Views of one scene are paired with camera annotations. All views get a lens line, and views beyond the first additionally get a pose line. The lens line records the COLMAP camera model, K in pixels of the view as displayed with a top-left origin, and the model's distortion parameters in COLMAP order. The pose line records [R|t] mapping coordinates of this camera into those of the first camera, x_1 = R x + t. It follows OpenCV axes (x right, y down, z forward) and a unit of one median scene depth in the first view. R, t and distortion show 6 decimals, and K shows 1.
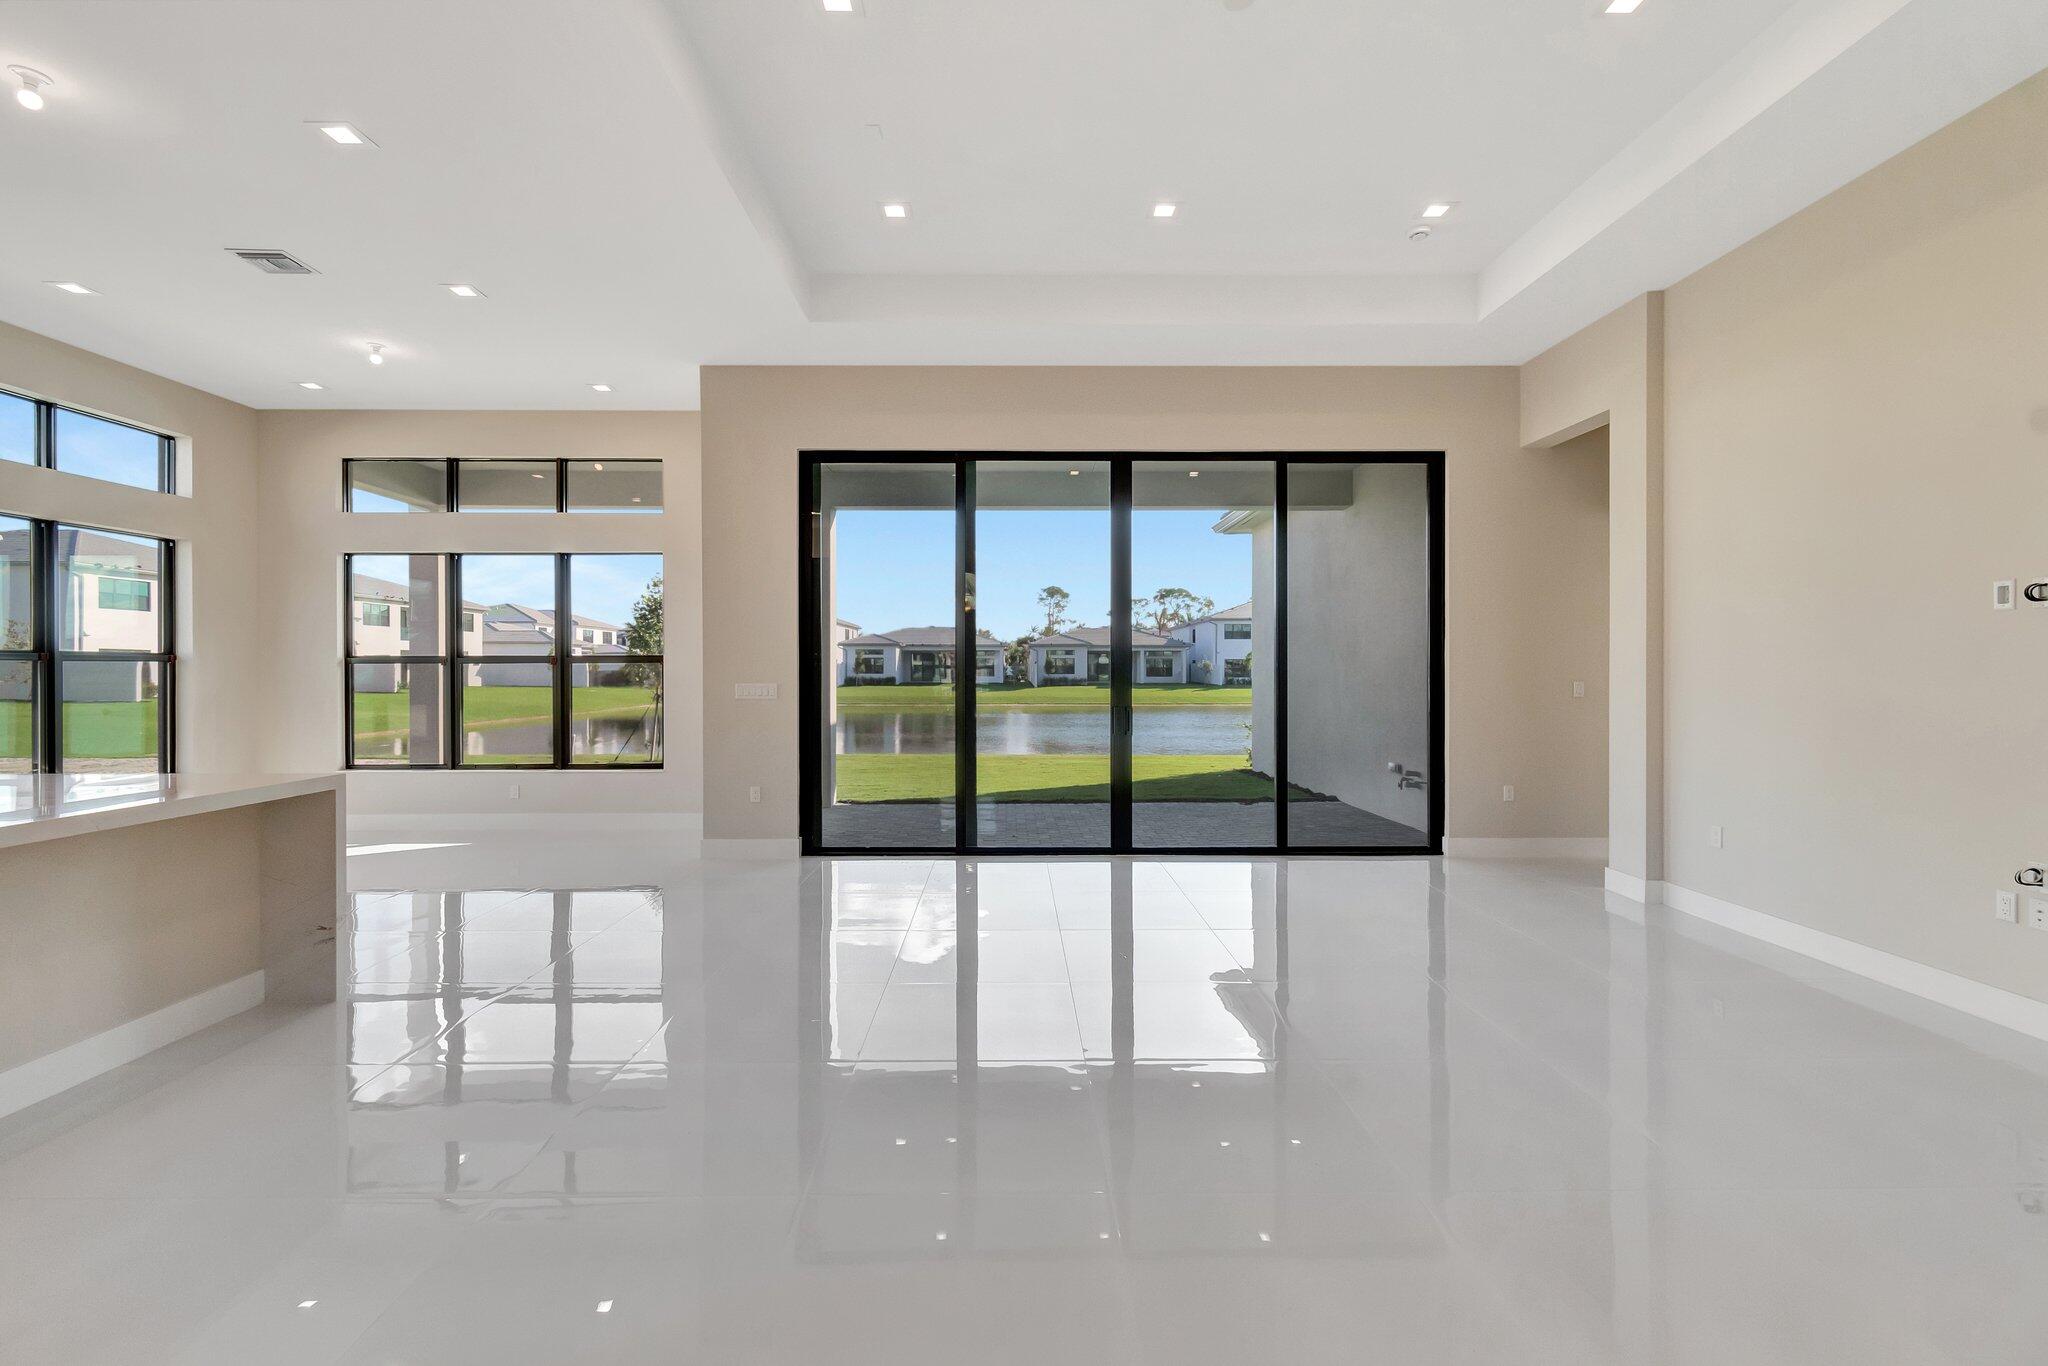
lens RADIAL K [[926.8, 0, 1039.7], [0, 926.8, 672.6], [0, 0, 1]] dist [0.005523, -0.001527]
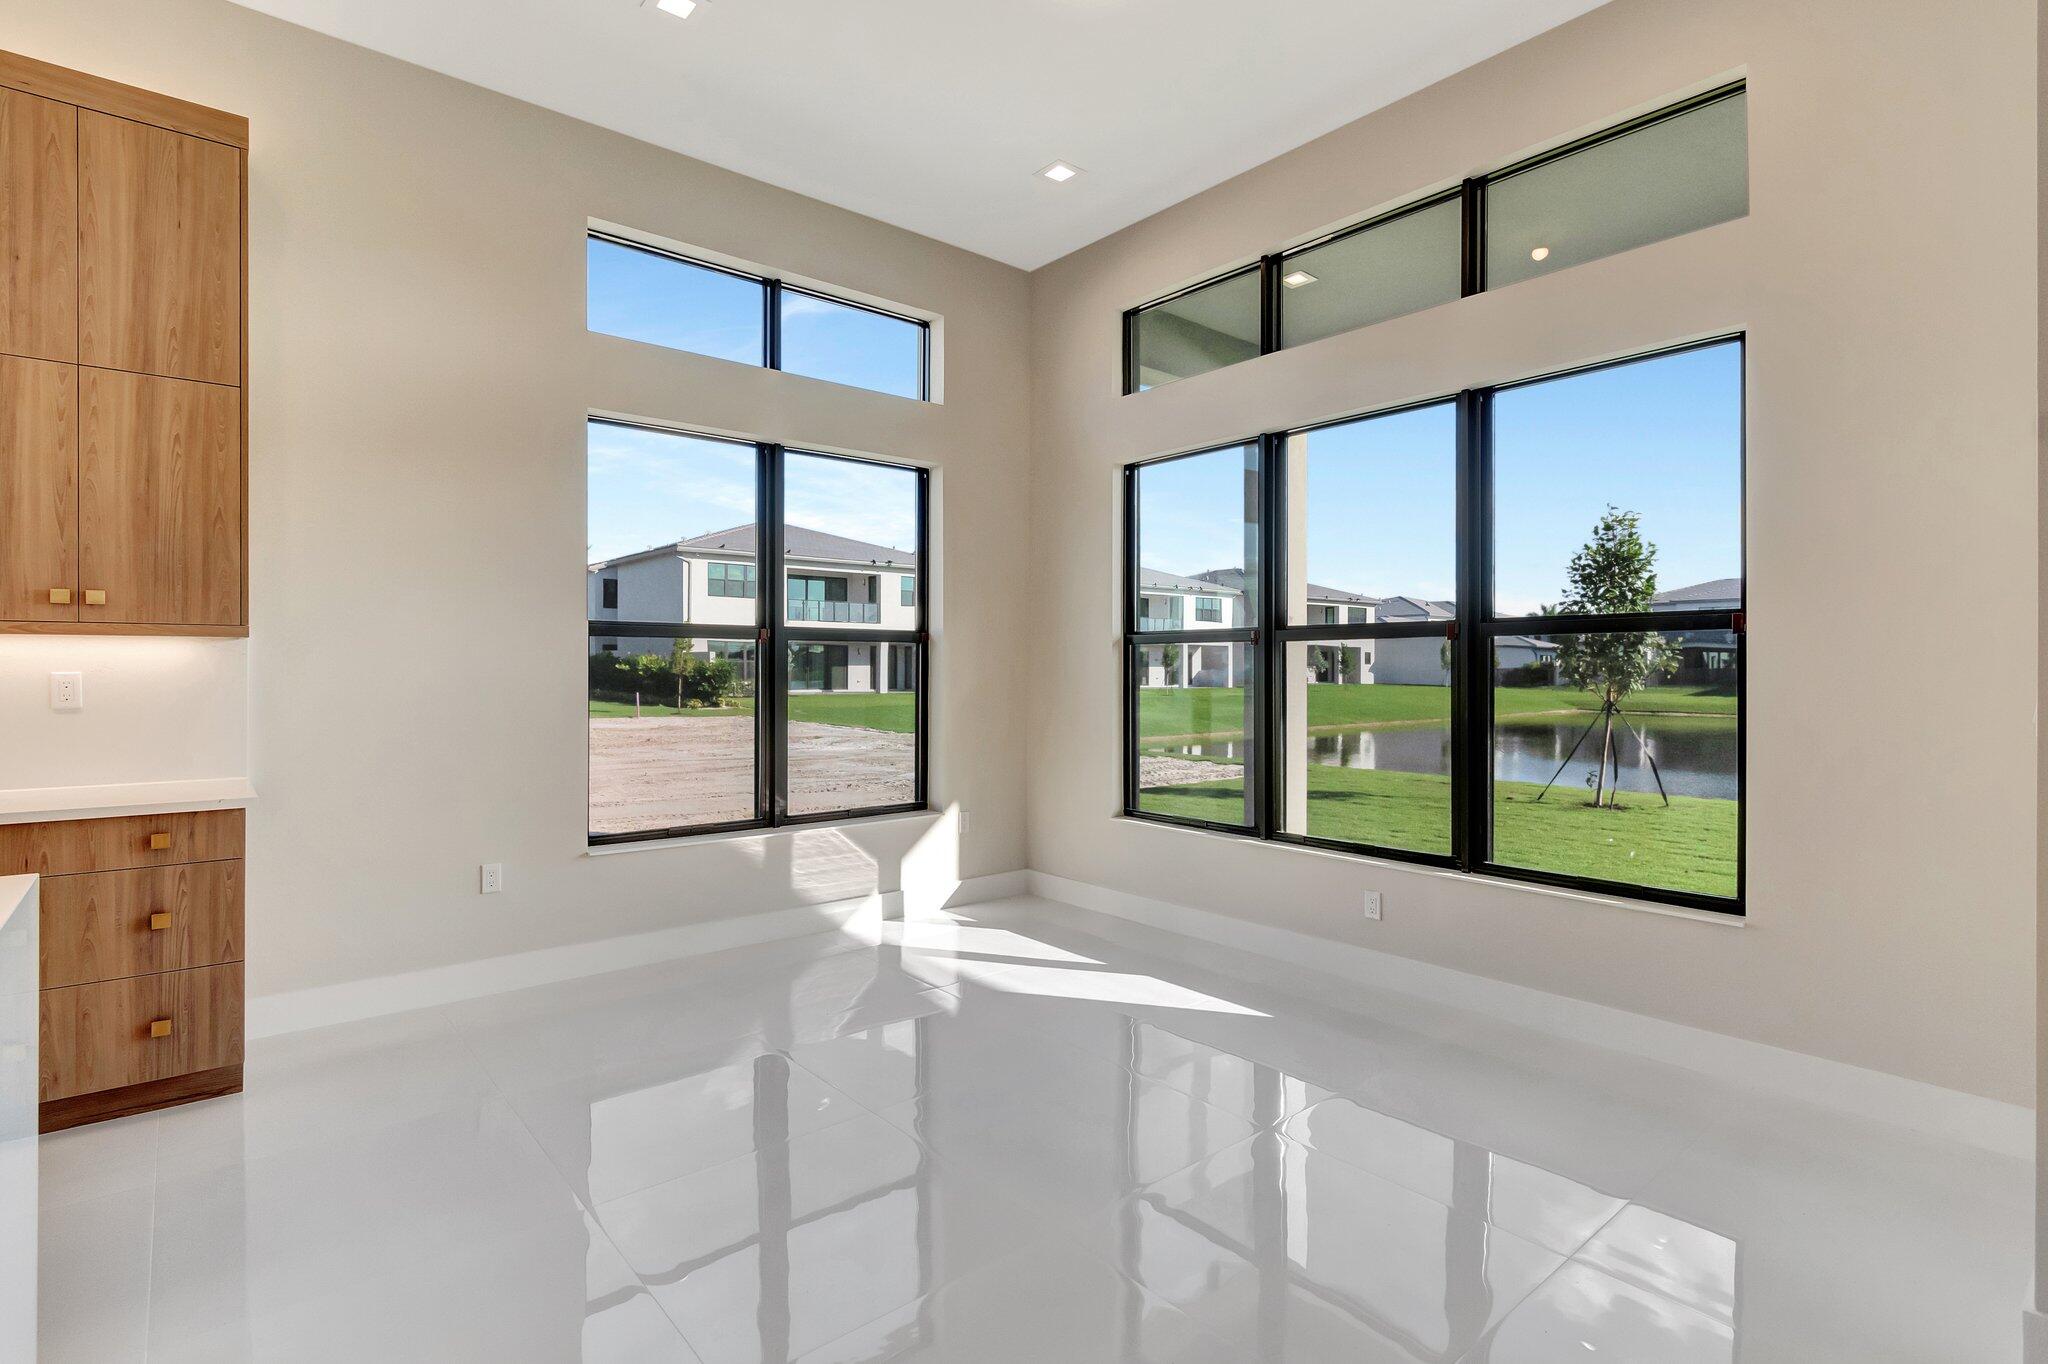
lens RADIAL K [[988.5, 0, 1016.3], [0, 988.5, 667.7], [0, 0, 1]] dist [0.027500, 0.000362]
pose [[0.627876, 0.001541, -0.778312, -0.279355], [-0.004211, 0.999990, -0.001418, 0.006900], [0.778302, 0.004168, 0.627876, 0.528787]]
